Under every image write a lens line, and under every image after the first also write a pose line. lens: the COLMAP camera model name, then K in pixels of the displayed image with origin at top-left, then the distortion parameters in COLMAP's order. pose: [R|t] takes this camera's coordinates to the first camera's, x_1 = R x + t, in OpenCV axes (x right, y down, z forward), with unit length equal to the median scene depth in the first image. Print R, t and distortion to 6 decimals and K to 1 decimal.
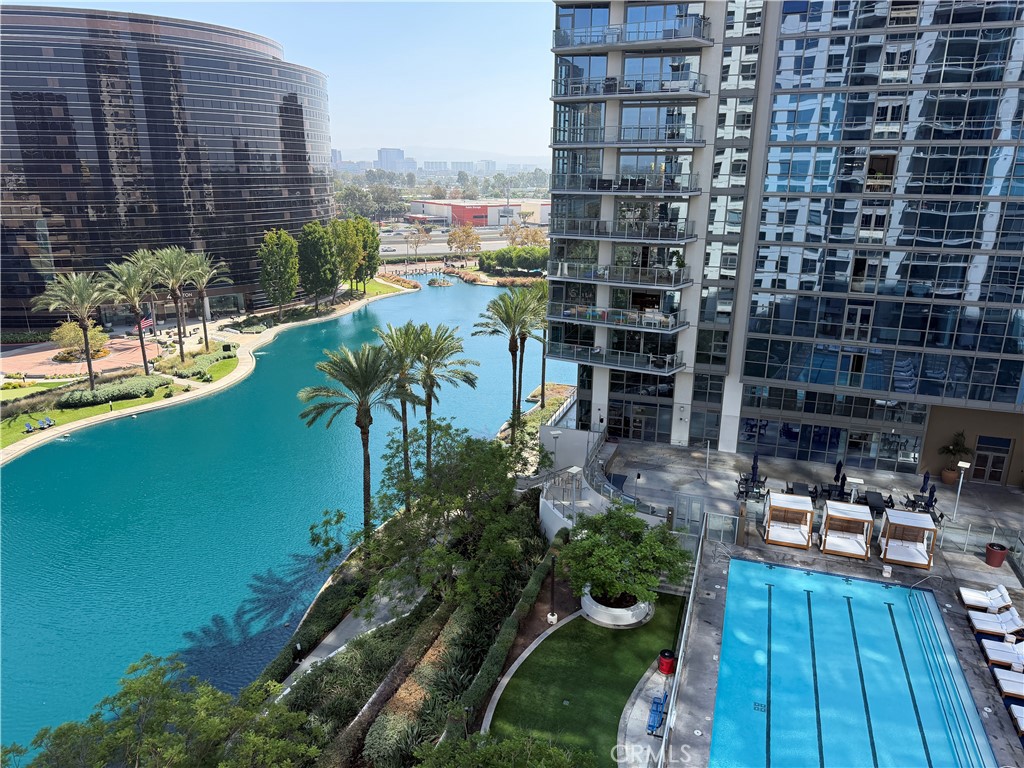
lens RADIAL K [[717.0, 0, 508.1], [0, 717.0, 387.9], [0, 0, 1]] dist [0.096714, -0.120344]
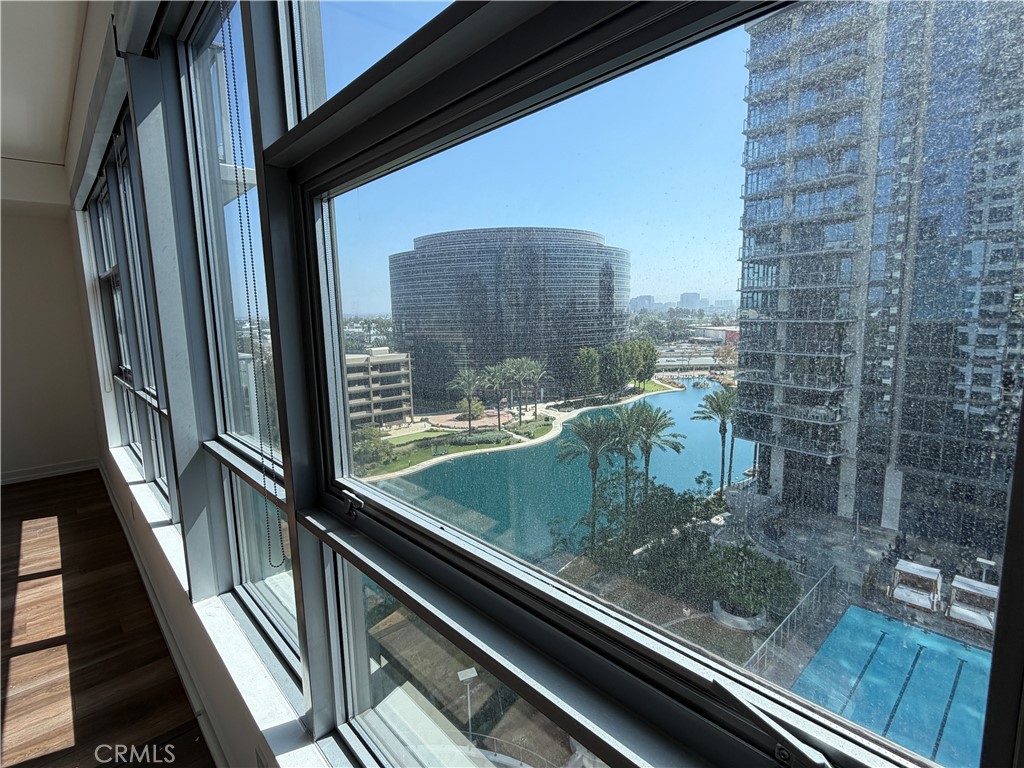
lens RADIAL K [[512.1, 0, 512.0], [0, 512.1, 384.0], [0, 0, 1]] dist [-0.000421, 0.000001]
pose [[0.881800, 0.039939, -0.469929, 0.133059], [-0.107955, 0.987046, -0.118684, 0.019755], [0.459102, 0.155387, 0.874689, -0.066424]]
